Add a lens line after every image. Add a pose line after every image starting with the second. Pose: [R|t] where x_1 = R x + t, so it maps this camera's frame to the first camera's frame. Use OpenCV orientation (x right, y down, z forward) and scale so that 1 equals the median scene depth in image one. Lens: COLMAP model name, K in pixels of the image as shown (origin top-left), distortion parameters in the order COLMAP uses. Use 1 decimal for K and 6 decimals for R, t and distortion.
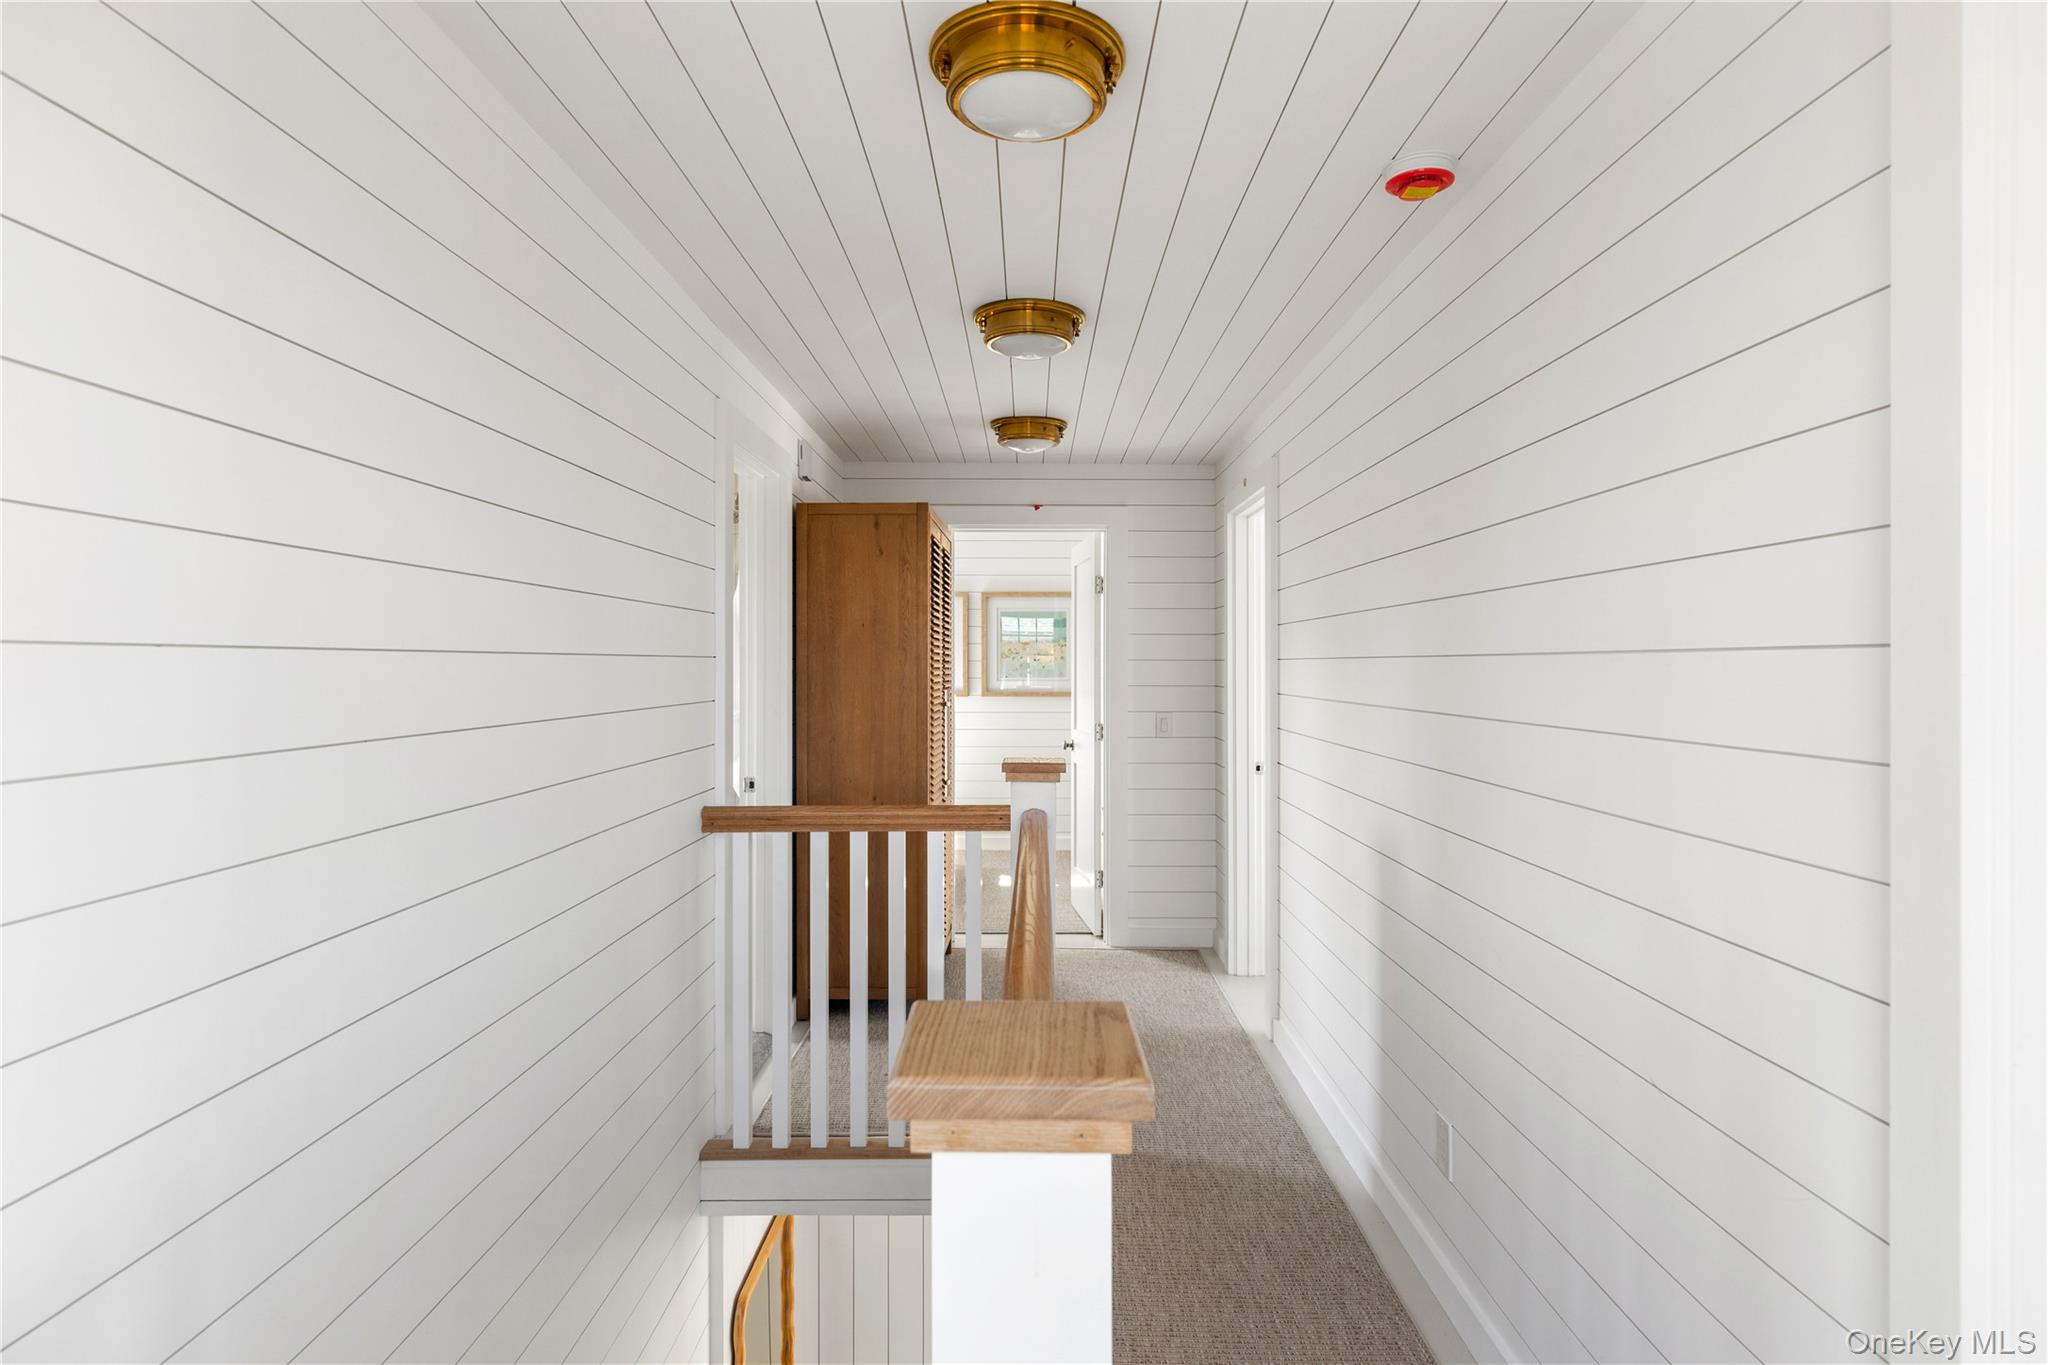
lens RADIAL K [[1158.3, 0, 1023.7], [0, 1158.3, 681.3], [0, 0, 1]] dist [0.008649, -0.000478]
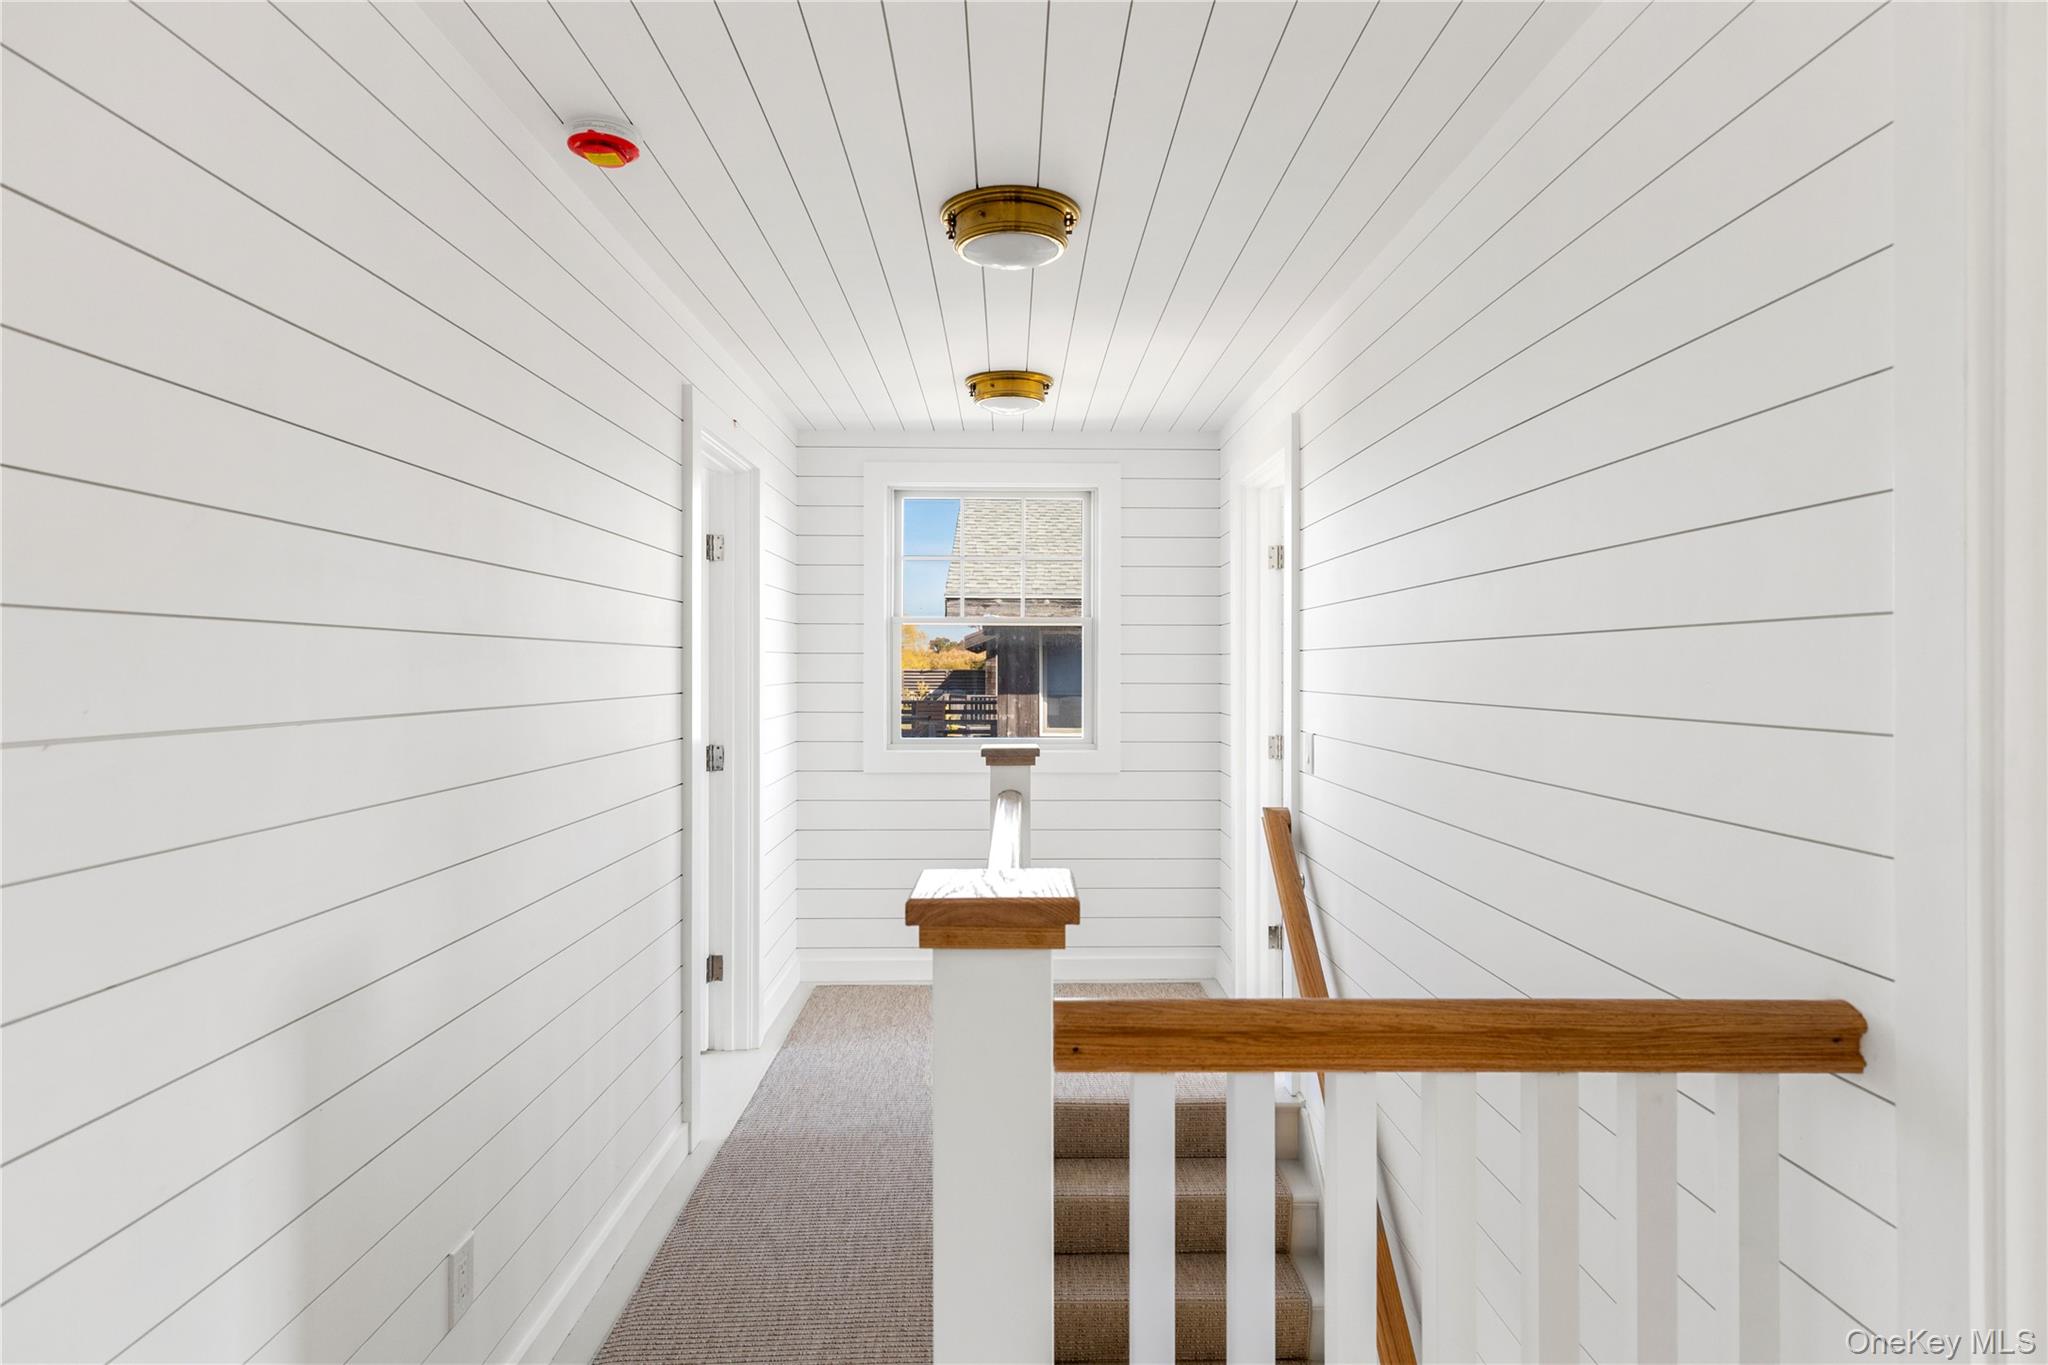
lens RADIAL K [[1158.3, 0, 1023.3], [0, 1158.3, 678.8], [0, 0, 1]] dist [0.008649, -0.000478]
pose [[0.999857, -0.004809, 0.016212, 0.001594], [0.004814, 0.999988, -0.000267, 0.005253], [-0.016211, 0.000345, 0.999869, 0.195148]]
